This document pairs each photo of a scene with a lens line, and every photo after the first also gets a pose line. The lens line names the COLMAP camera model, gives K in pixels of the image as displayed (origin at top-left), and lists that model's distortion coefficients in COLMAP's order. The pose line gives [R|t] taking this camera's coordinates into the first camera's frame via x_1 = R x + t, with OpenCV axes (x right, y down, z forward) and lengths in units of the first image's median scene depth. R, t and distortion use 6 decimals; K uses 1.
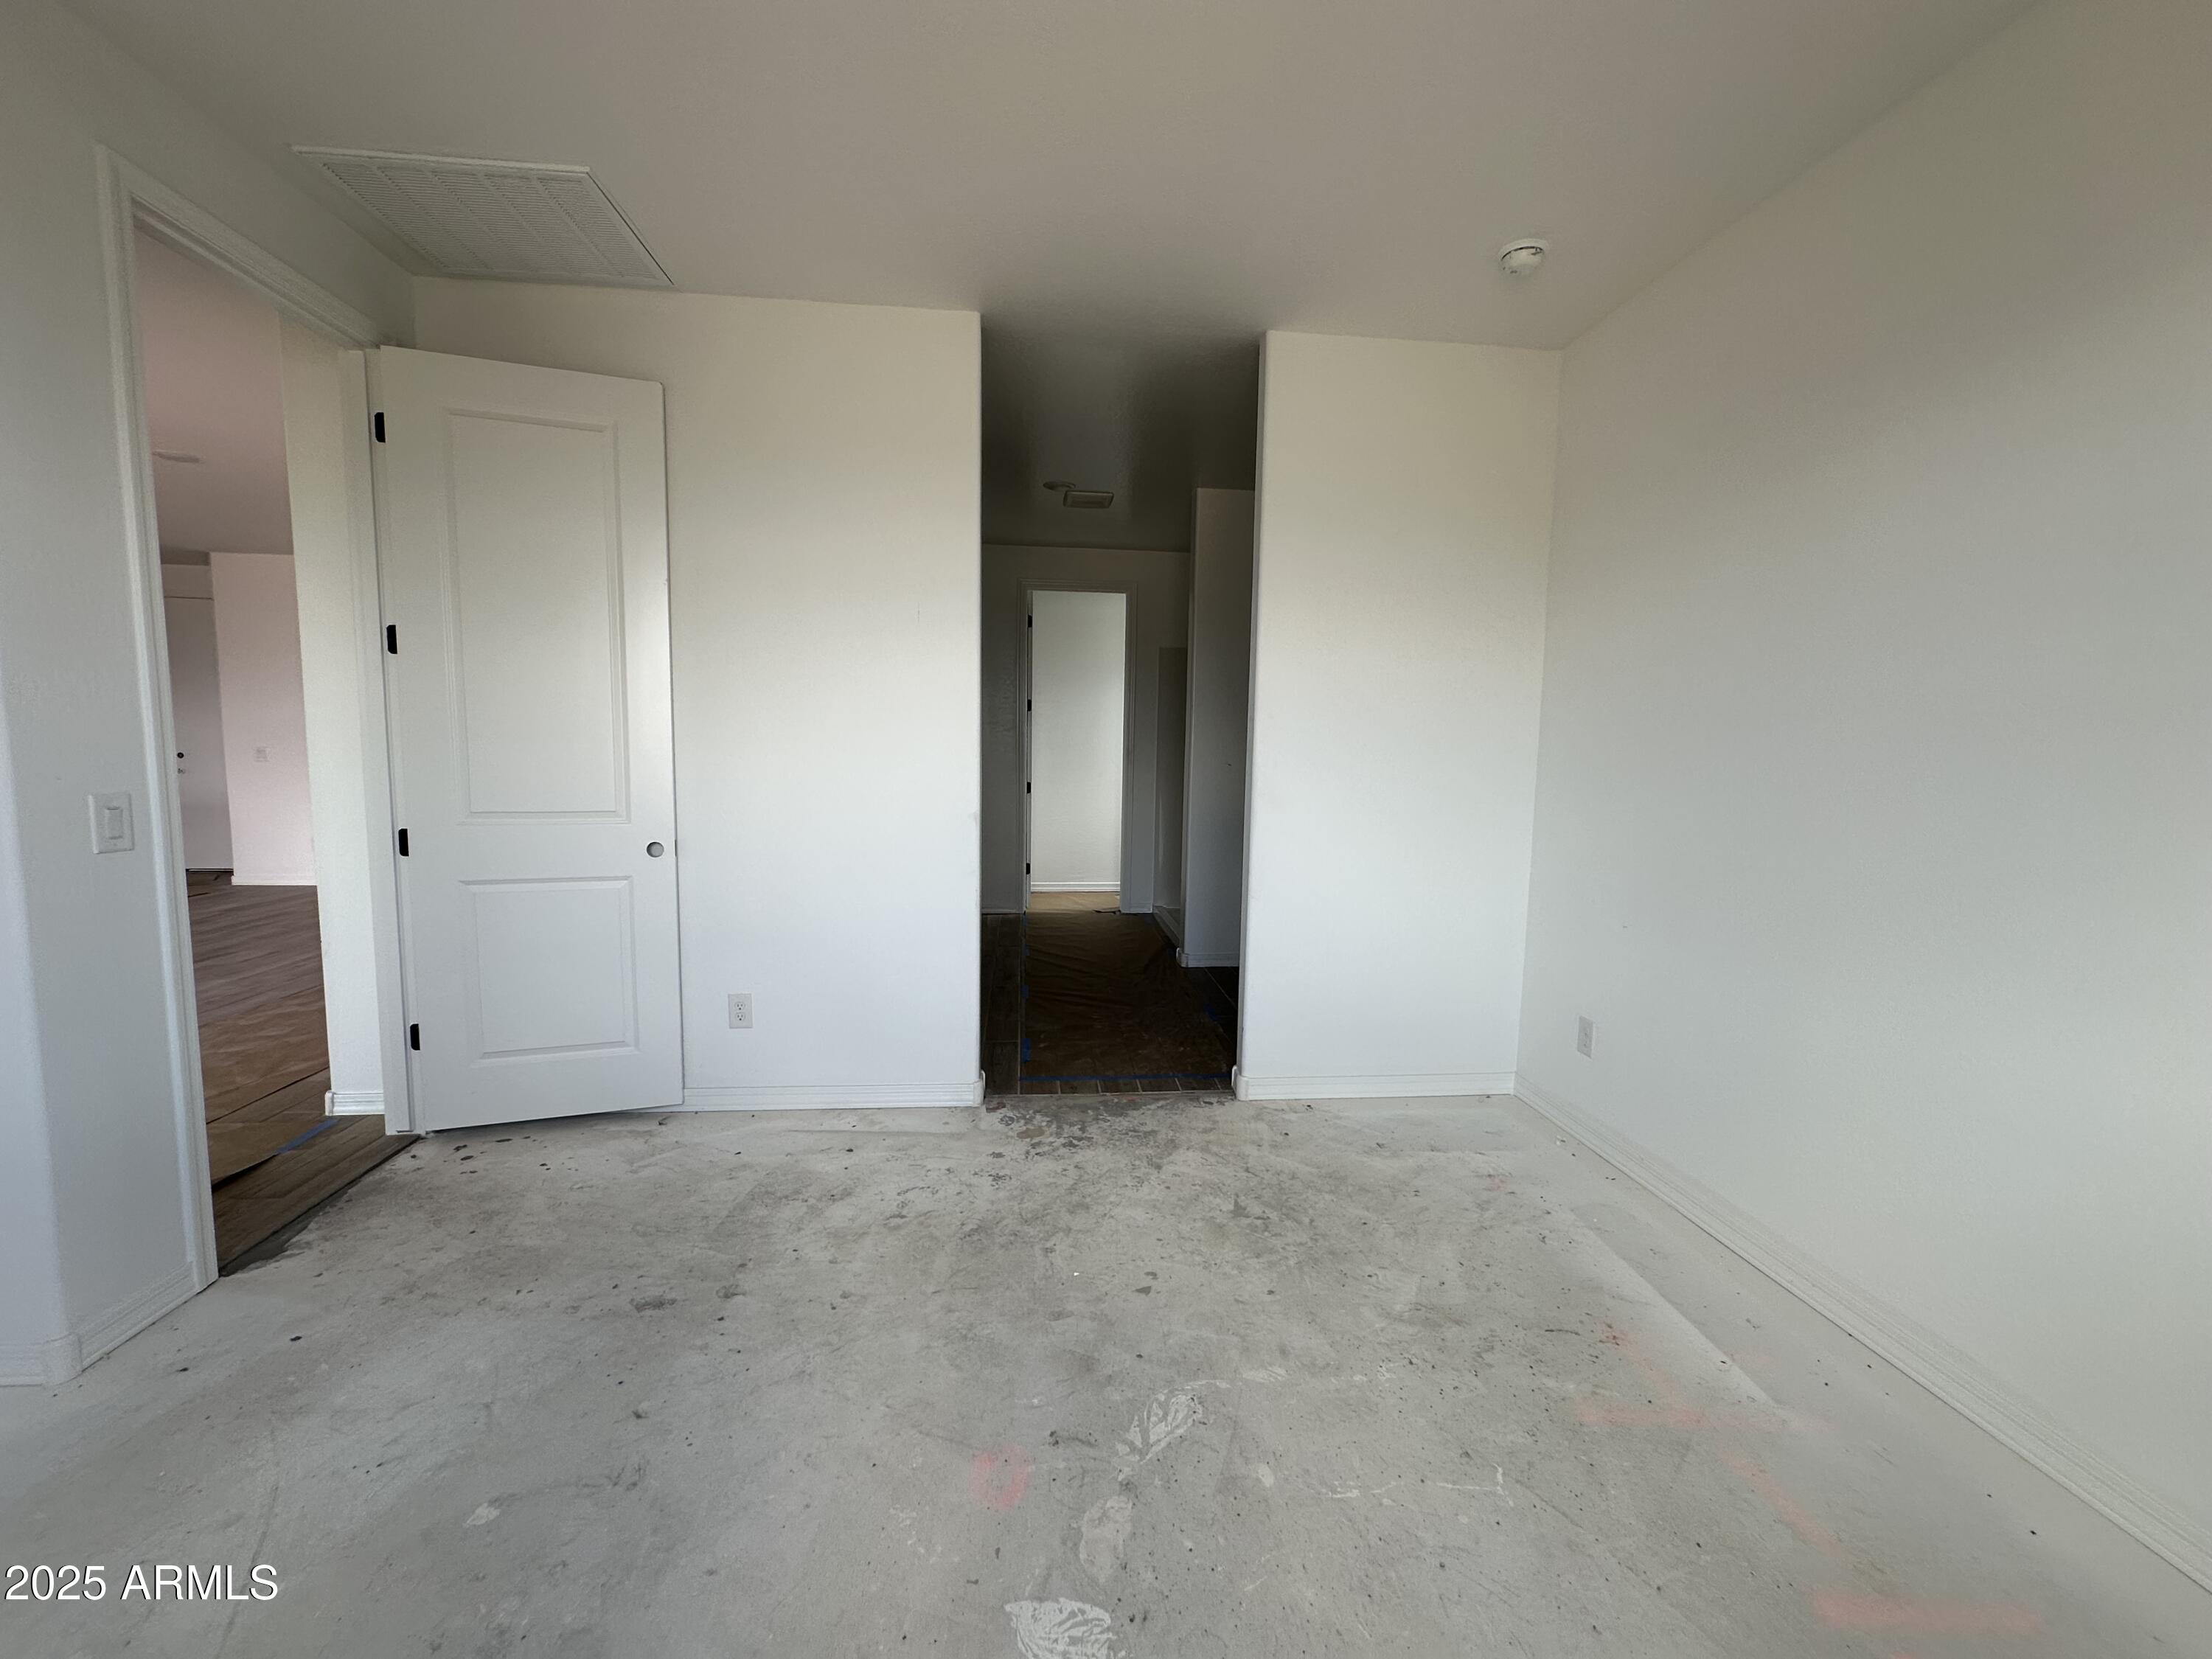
lens RADIAL K [[879.2, 0, 1098.8], [0, 879.2, 829.4], [0, 0, 1]] dist [-0.003509, 0.001672]
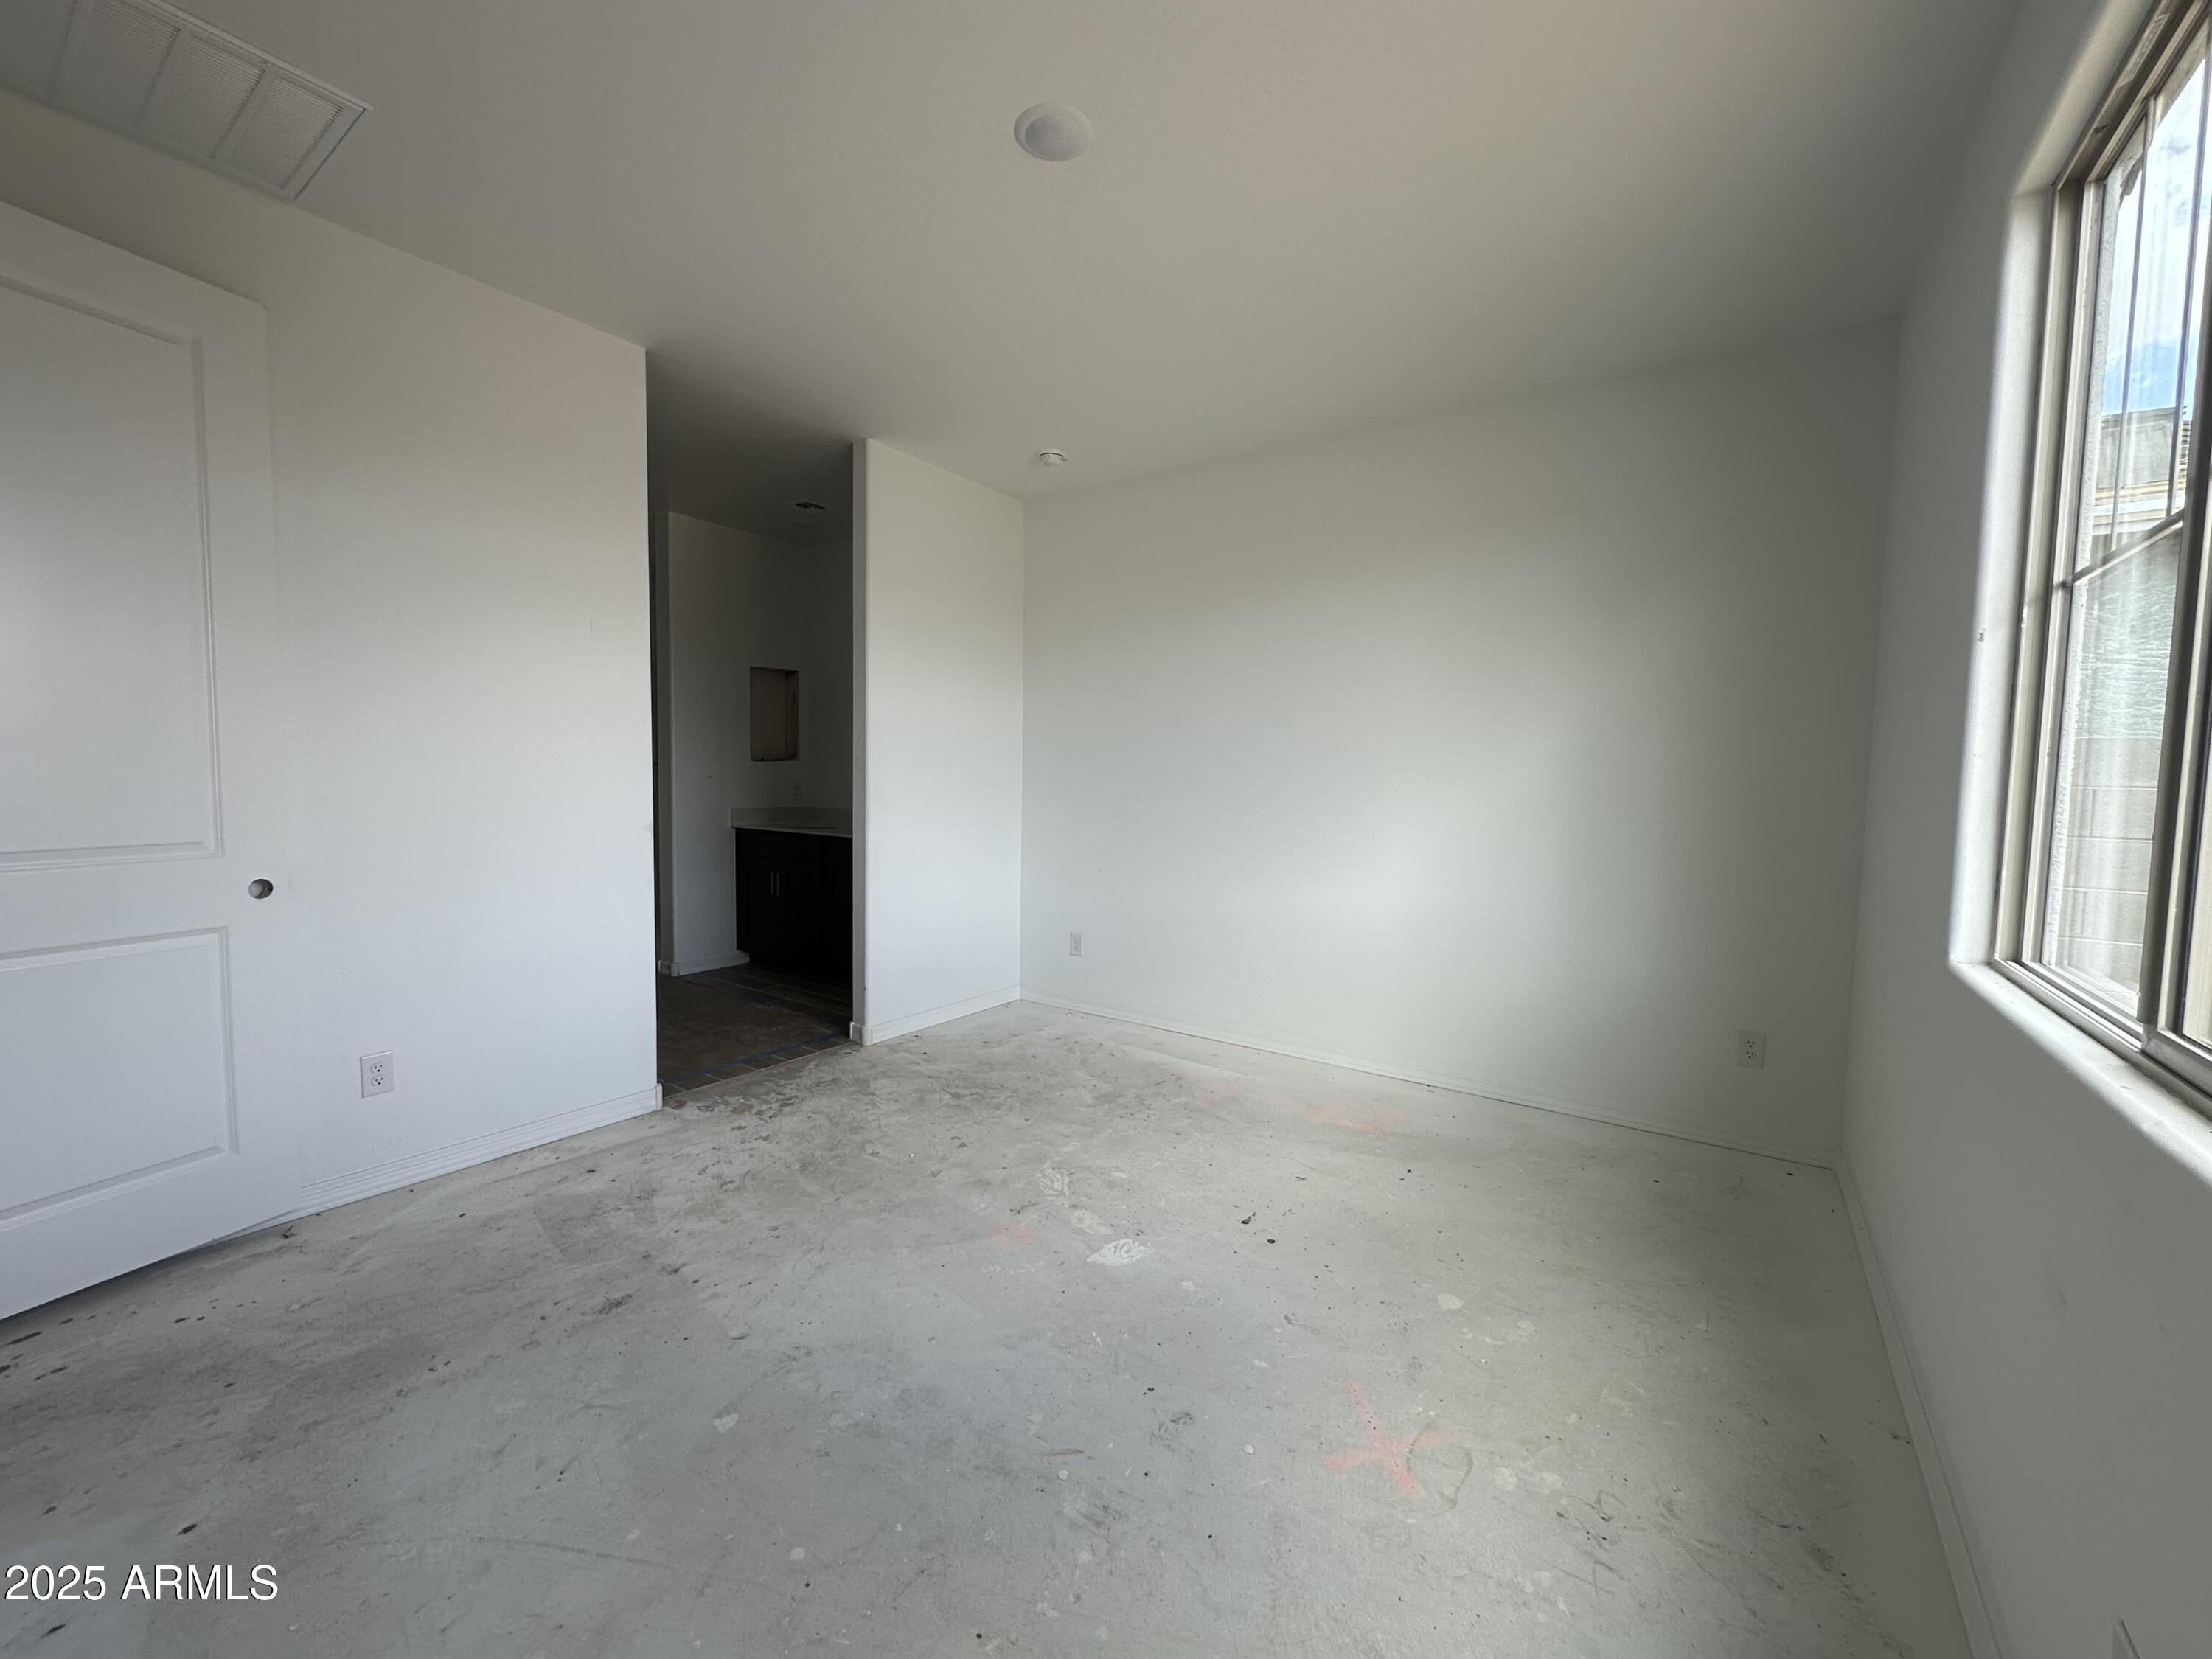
lens RADIAL K [[879.2, 0, 1101.3], [0, 879.2, 827.3], [0, 0, 1]] dist [-0.003509, 0.001672]
pose [[0.653519, -0.054123, 0.754972, -0.646657], [0.068898, 0.997553, 0.011873, 0.011645], [-0.753768, 0.044257, 0.655649, -0.087221]]
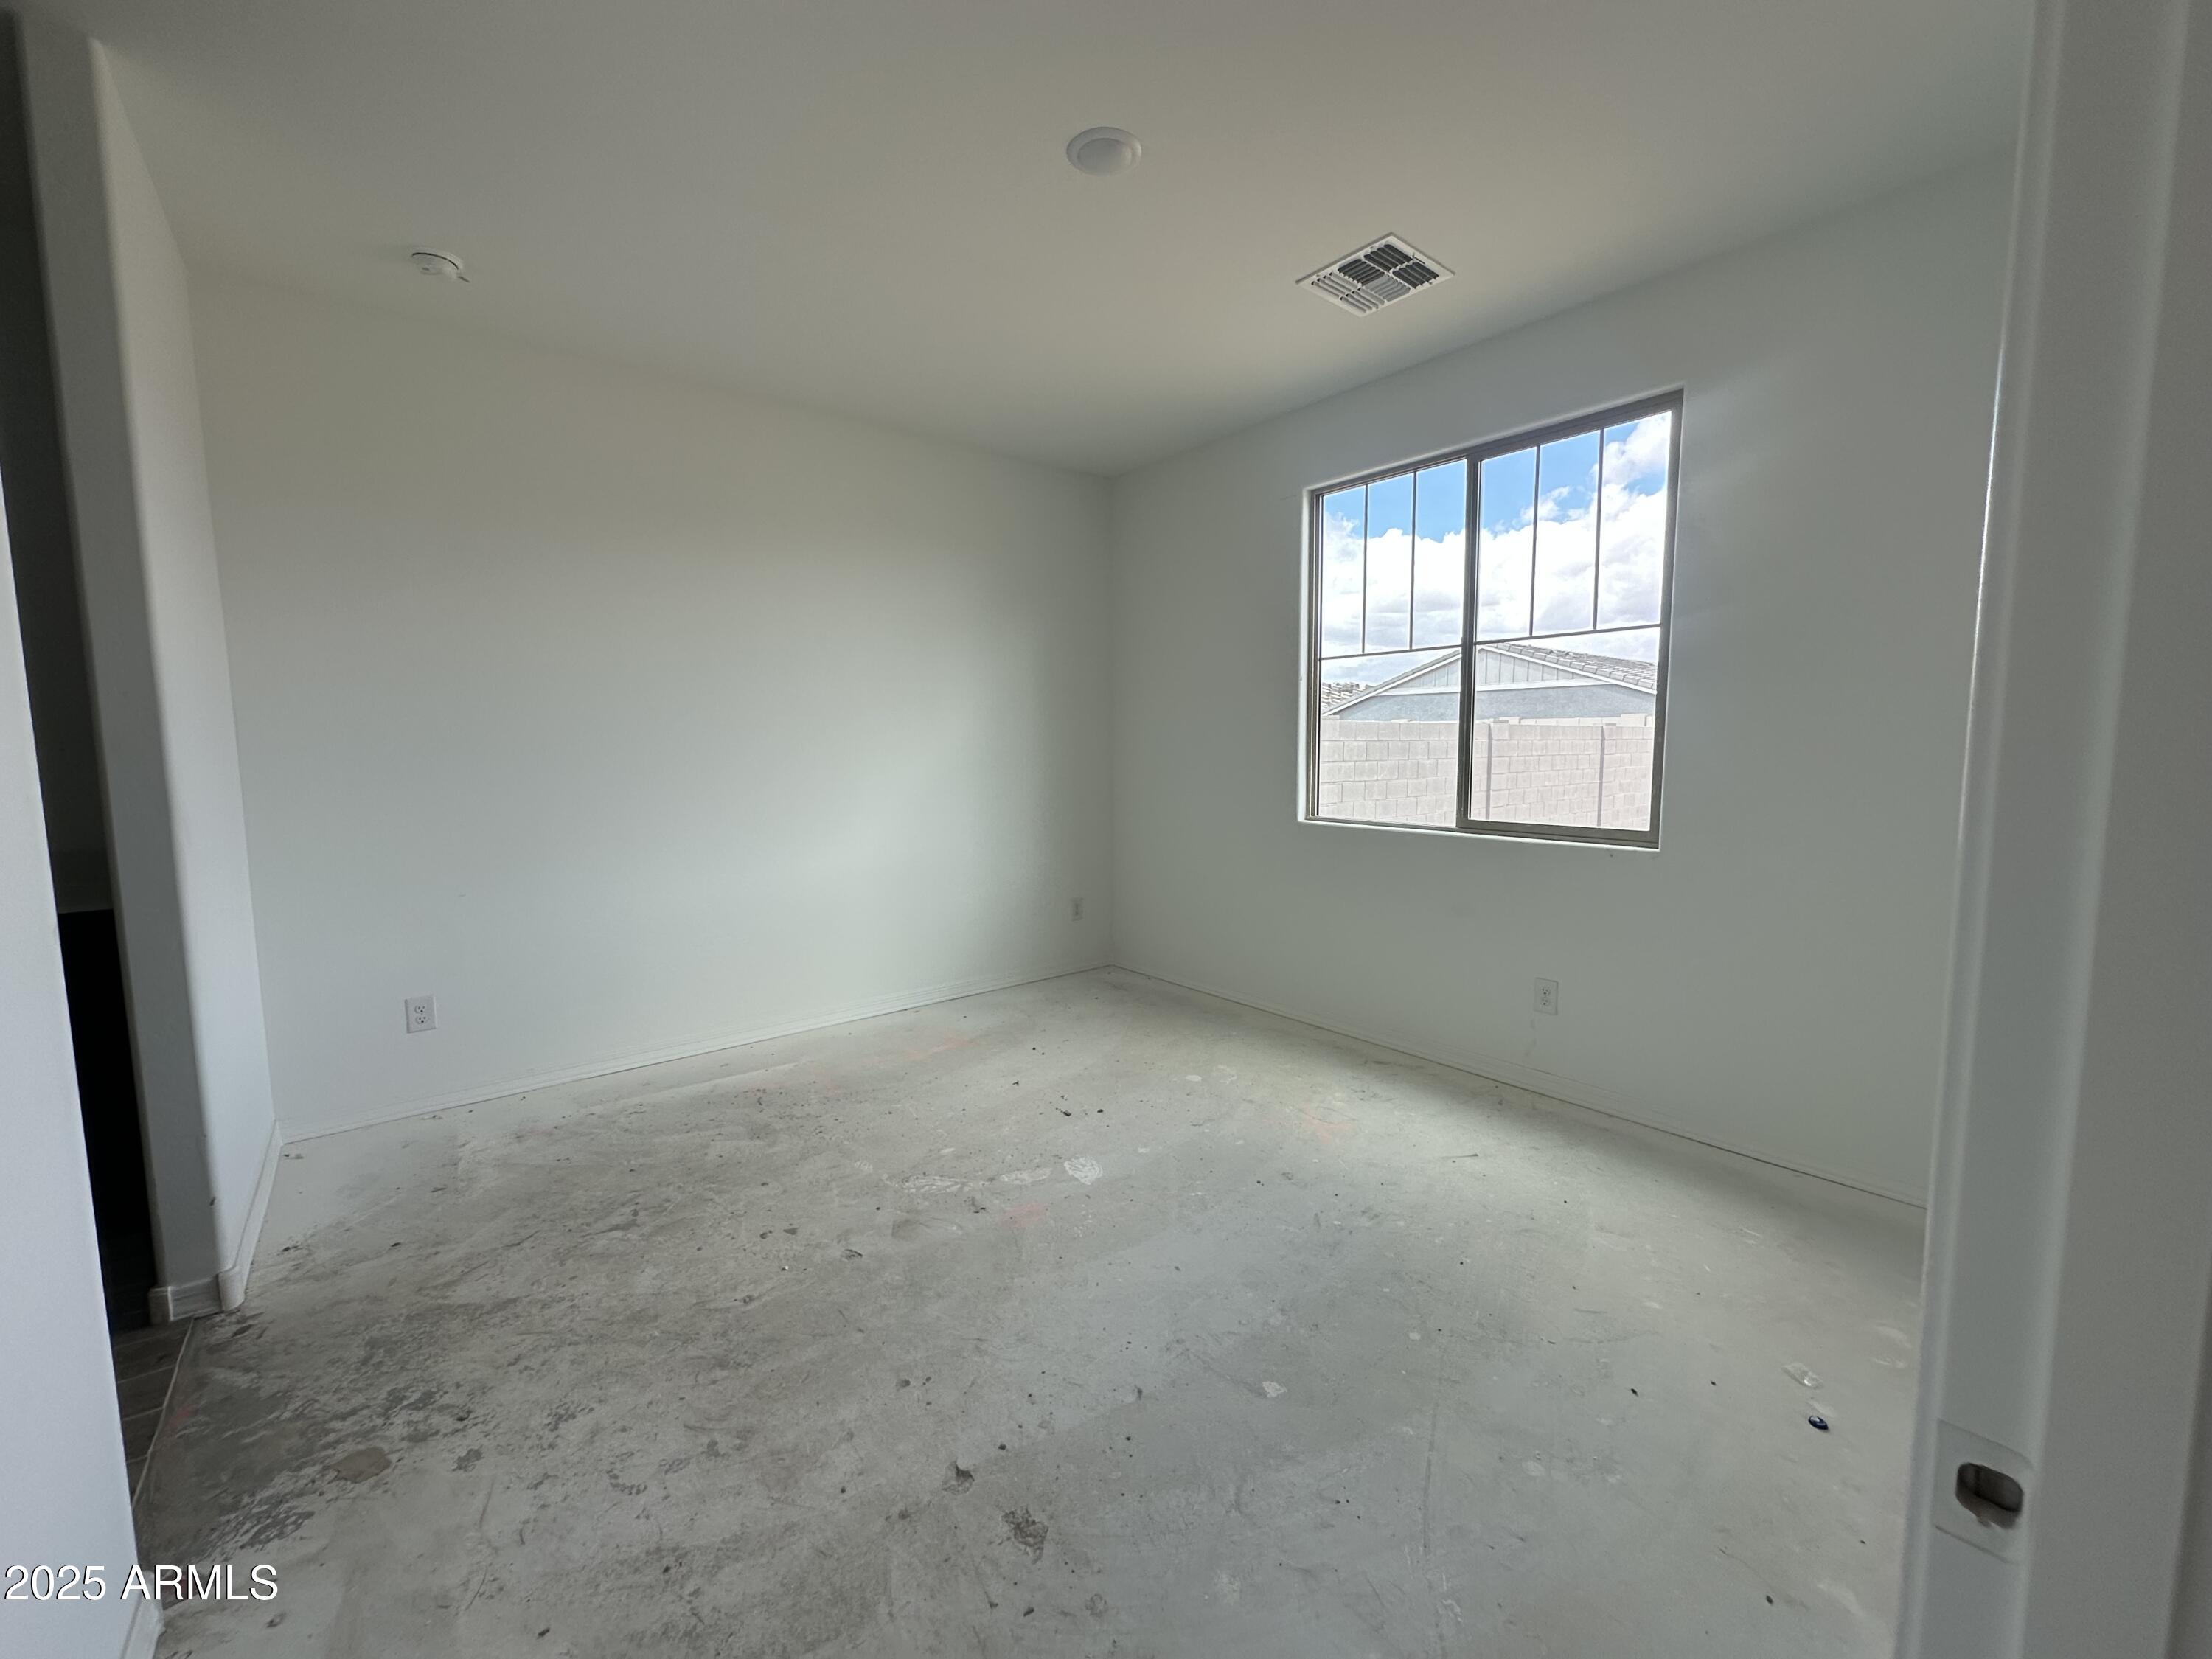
lens RADIAL K [[879.2, 0, 1094.4], [0, 879.2, 831.8], [0, 0, 1]] dist [-0.003509, 0.001672]
pose [[-0.549707, -0.101039, 0.829224, -0.795527], [0.078951, 0.981931, 0.171984, -0.102904], [-0.831618, 0.160009, -0.531797, 0.919999]]
